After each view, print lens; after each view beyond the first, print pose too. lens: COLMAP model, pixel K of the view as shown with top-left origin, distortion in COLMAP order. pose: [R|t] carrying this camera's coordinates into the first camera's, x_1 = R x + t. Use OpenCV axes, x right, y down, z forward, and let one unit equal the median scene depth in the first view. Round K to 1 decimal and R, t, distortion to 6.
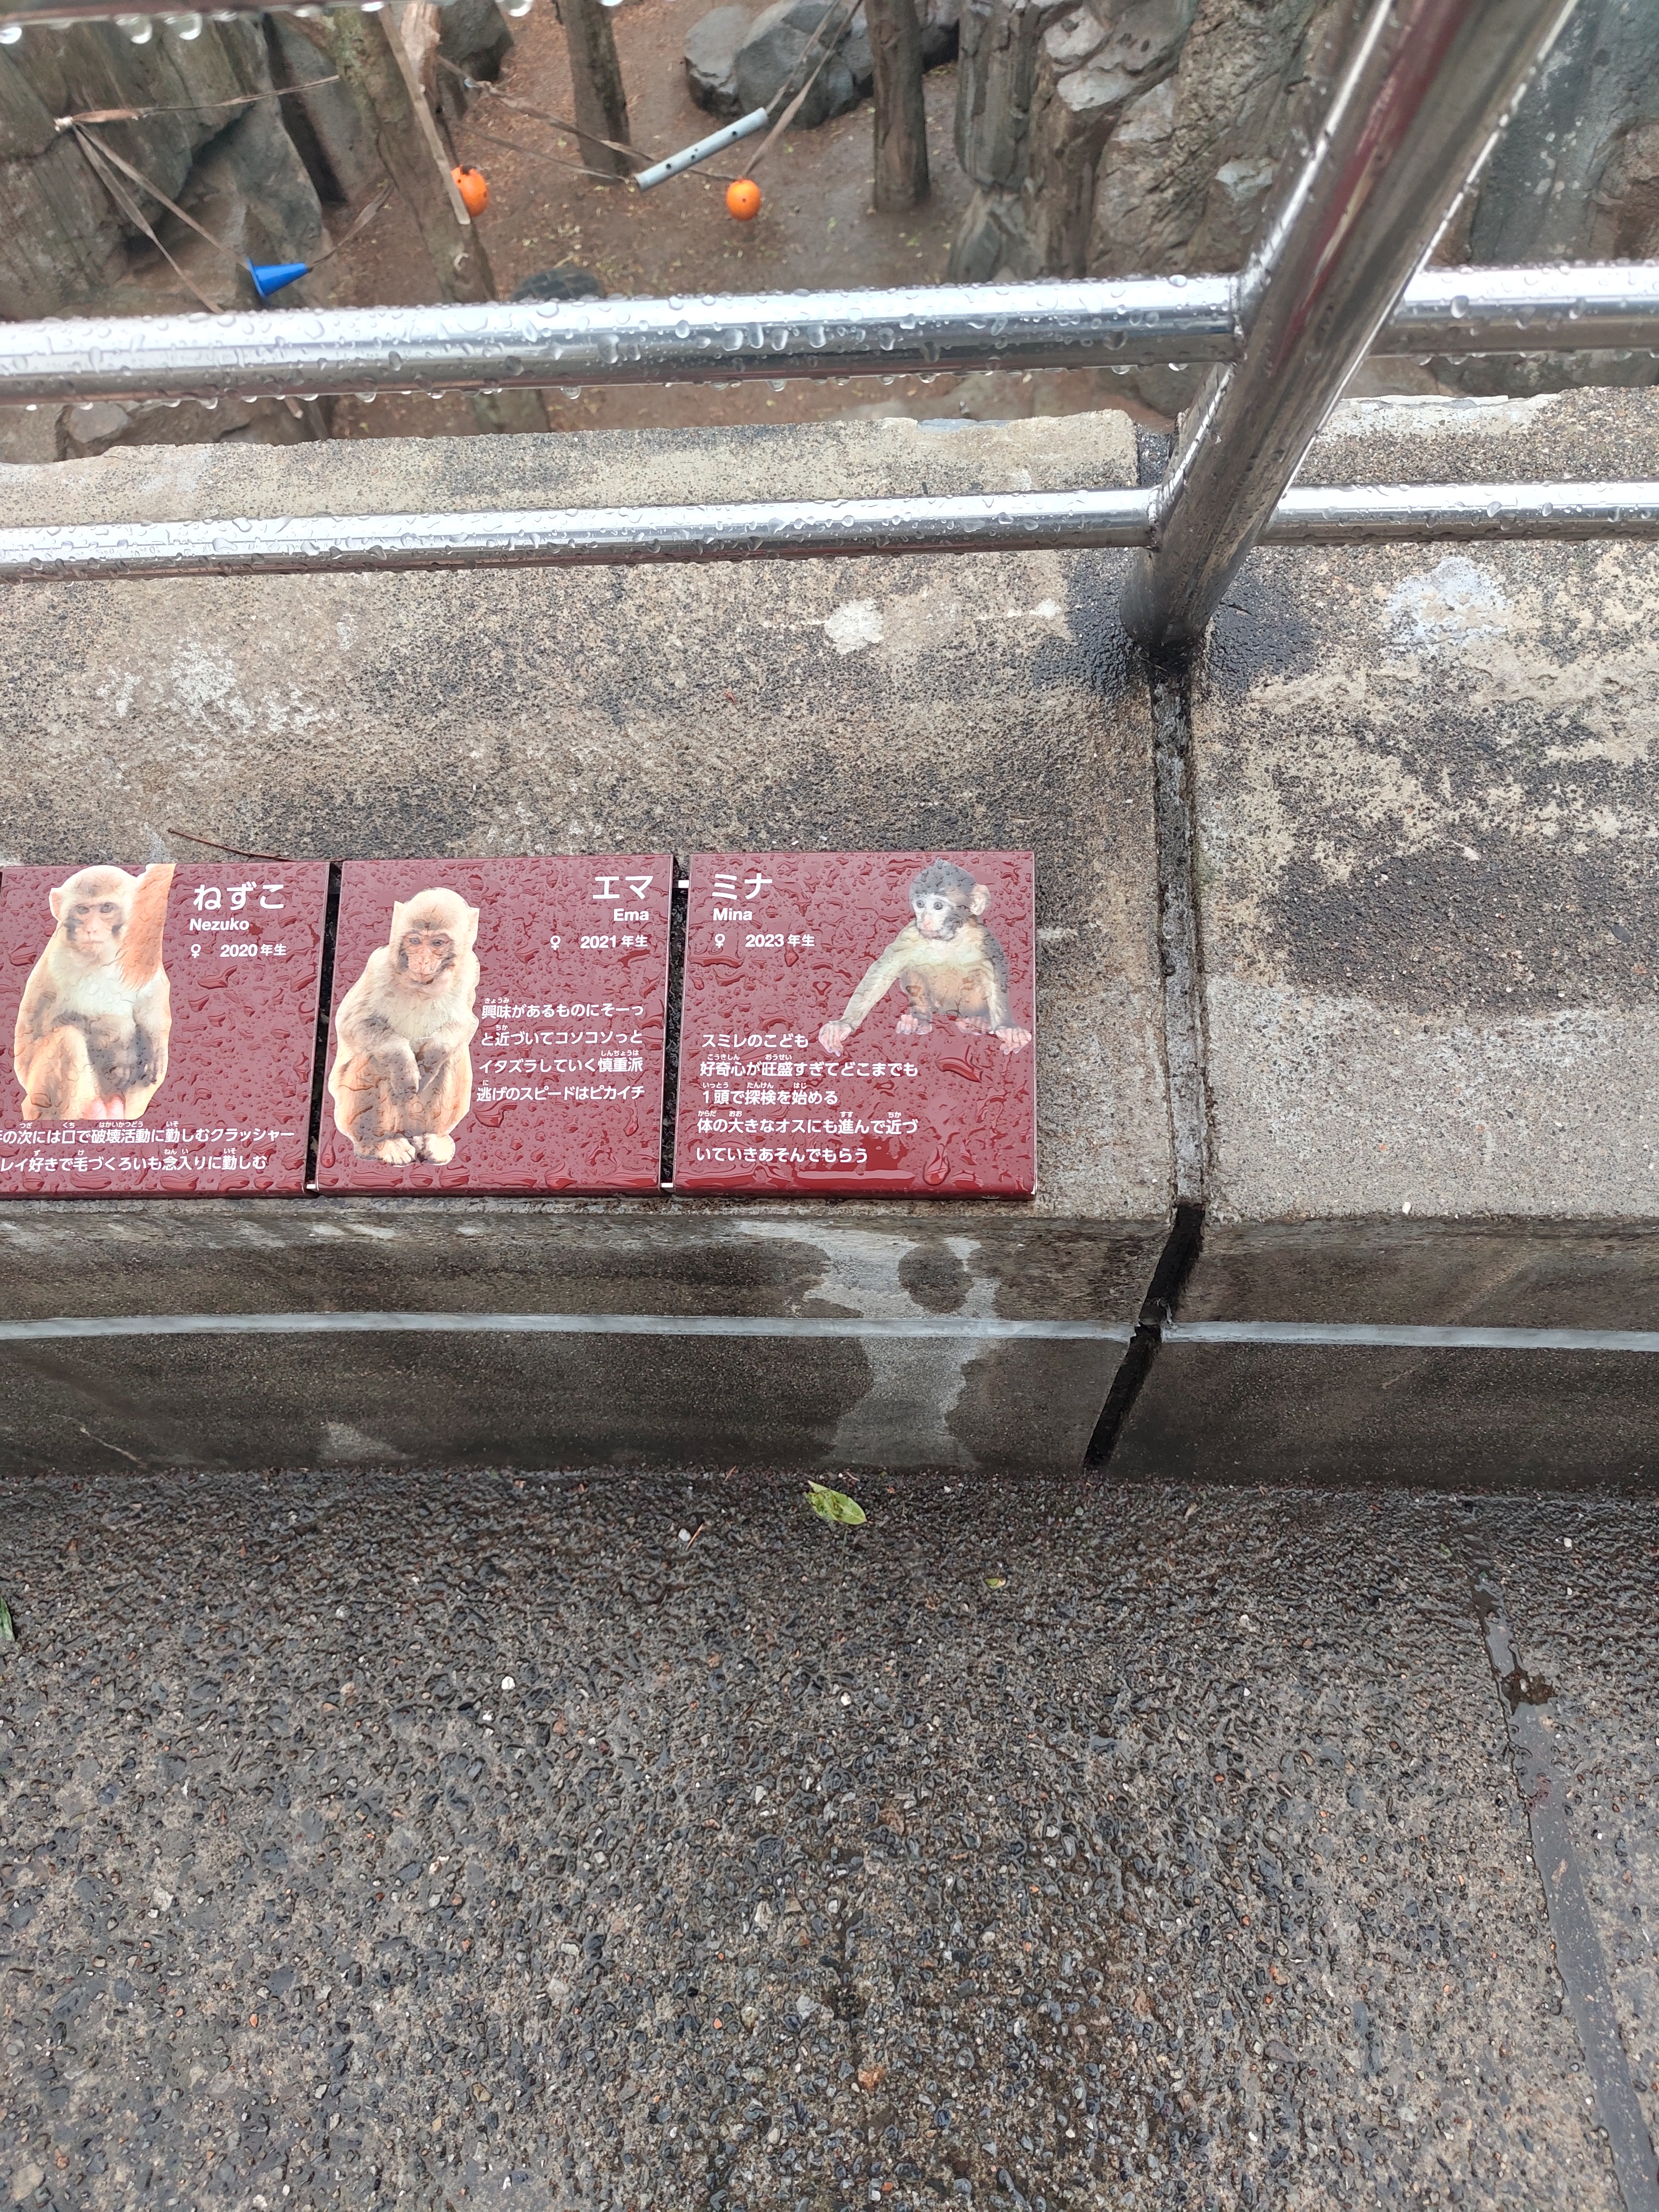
lens RADIAL K [[1477.2, 0, 842.1], [0, 1477.2, 1107.4], [0, 0, 1]] dist [0.057221, -0.041674]
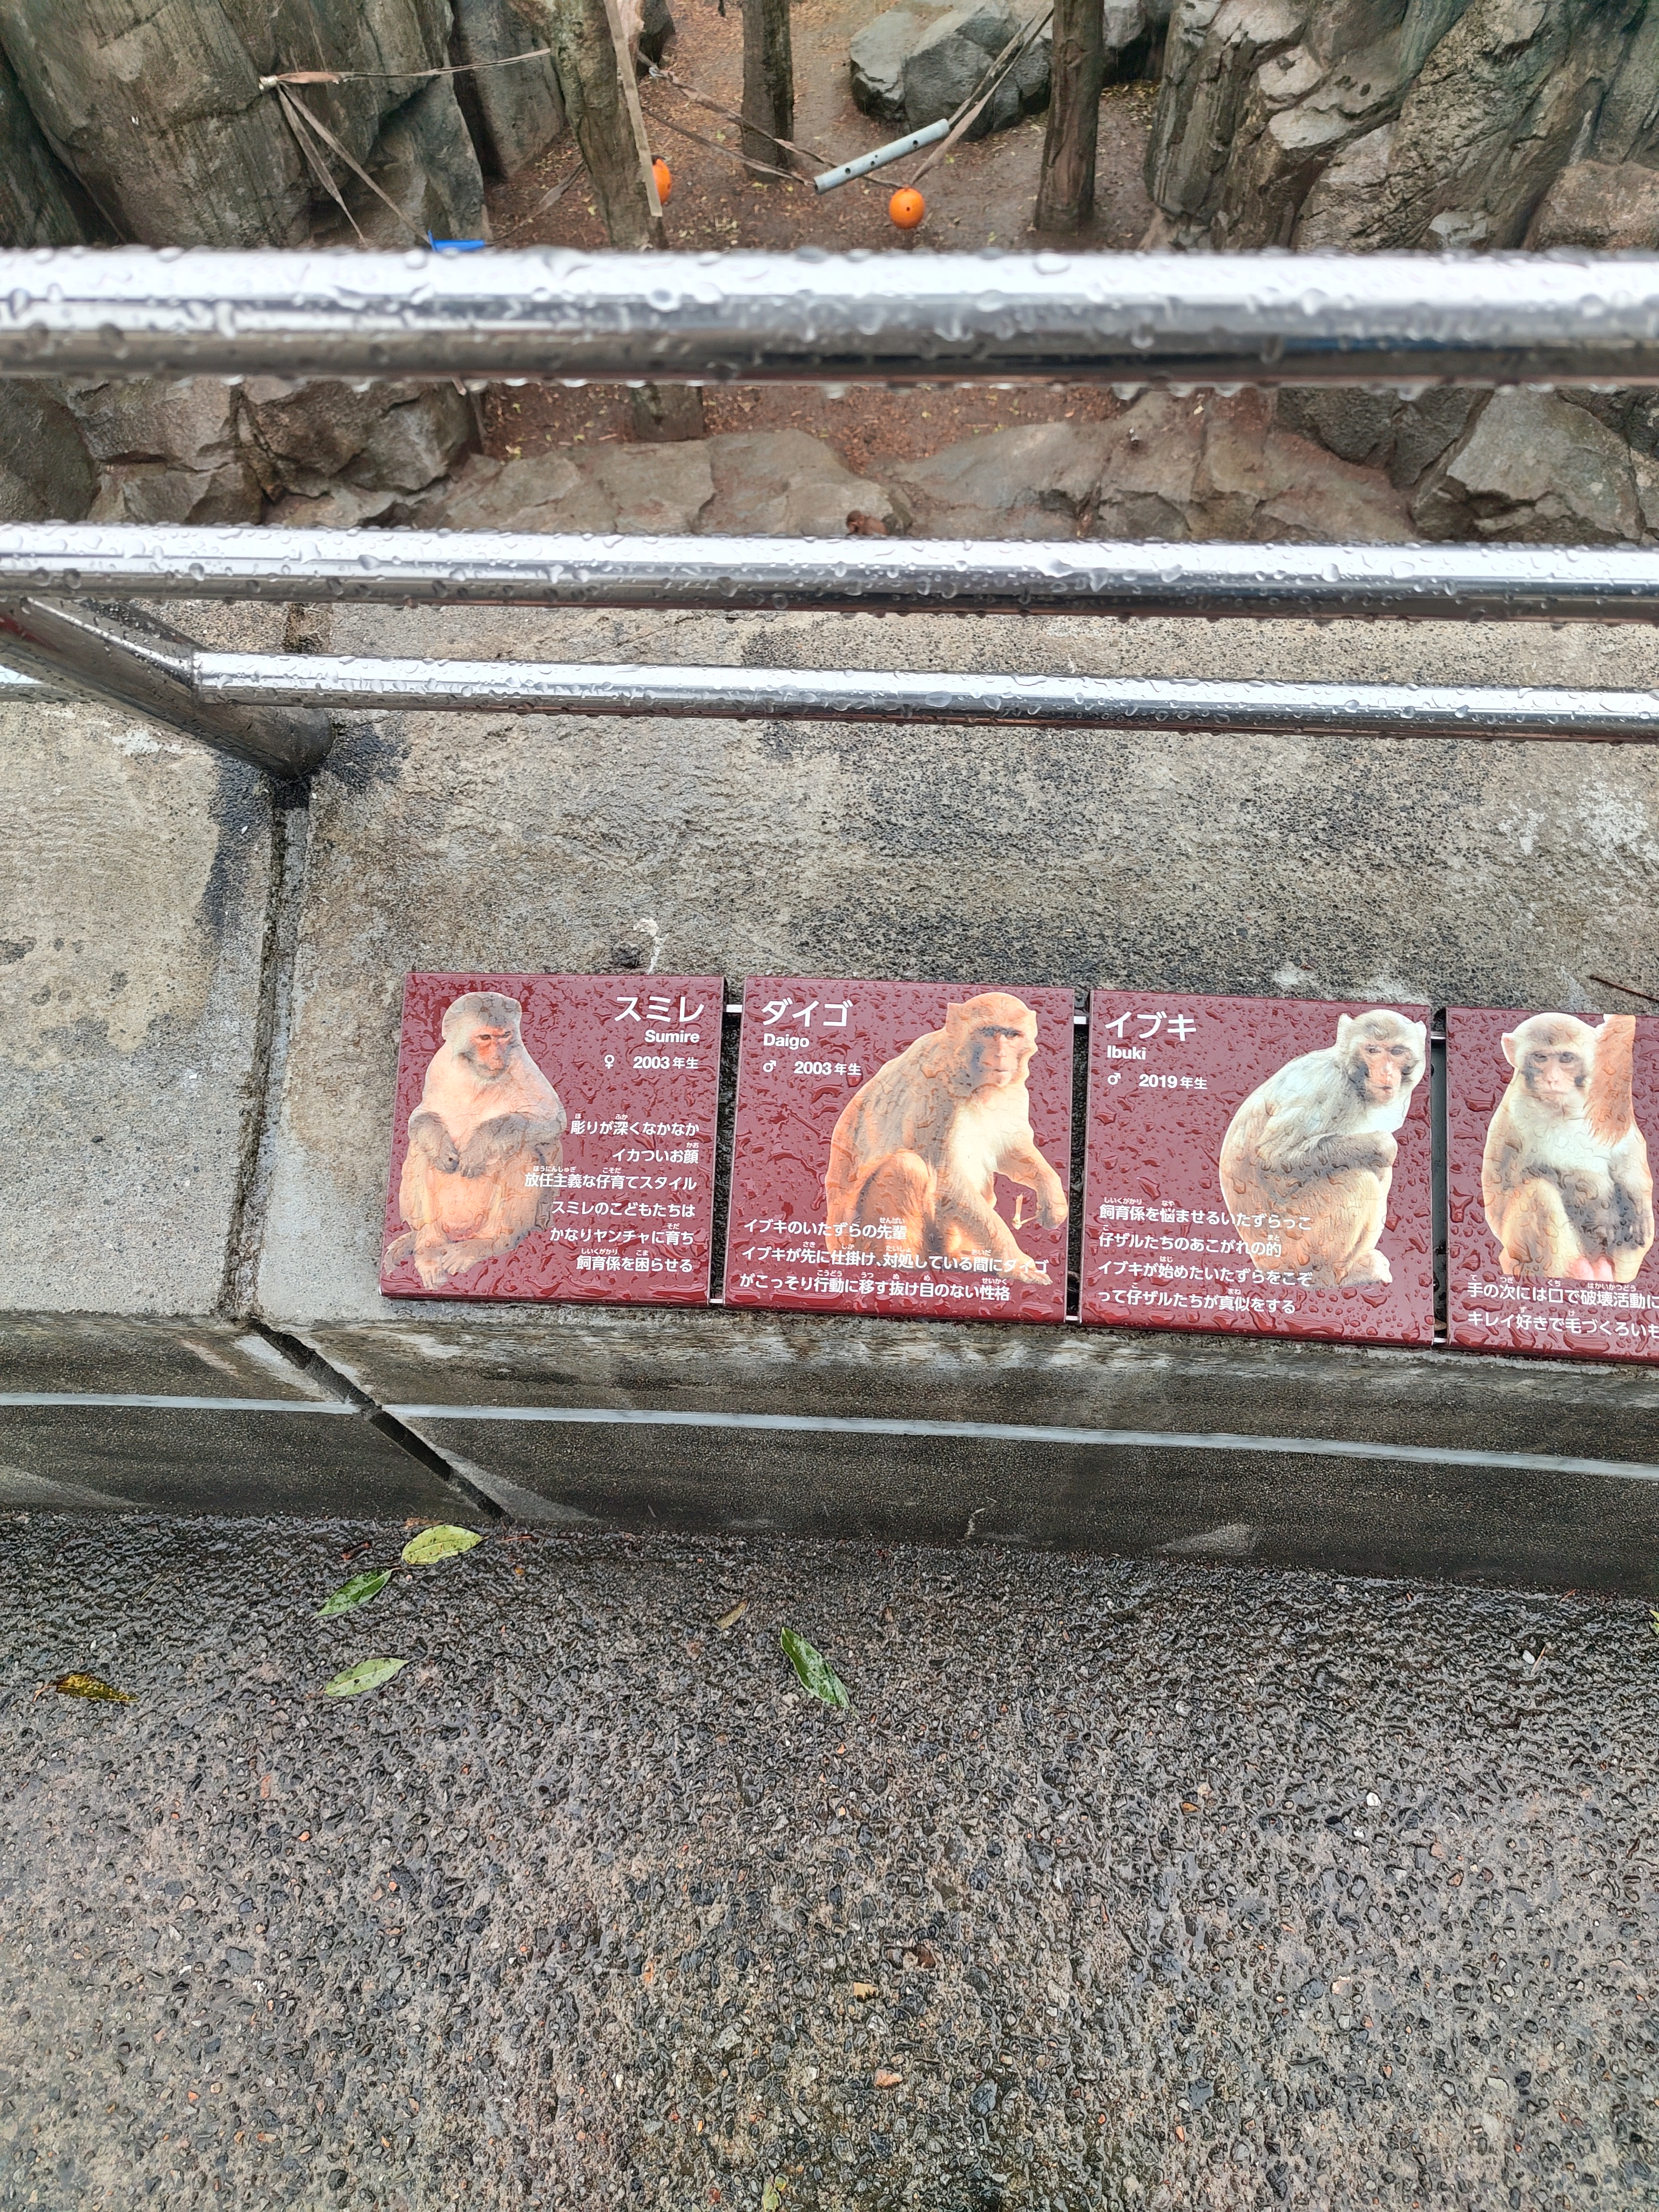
lens RADIAL K [[1477.2, 0, 828.2], [0, 1477.2, 1108.5], [0, 0, 1]] dist [0.057221, -0.041674]
pose [[0.997413, 0.071005, 0.011212, -0.599427], [-0.071028, 0.997473, 0.001731, -0.041447], [-0.011061, -0.002523, 0.999936, 0.018307]]
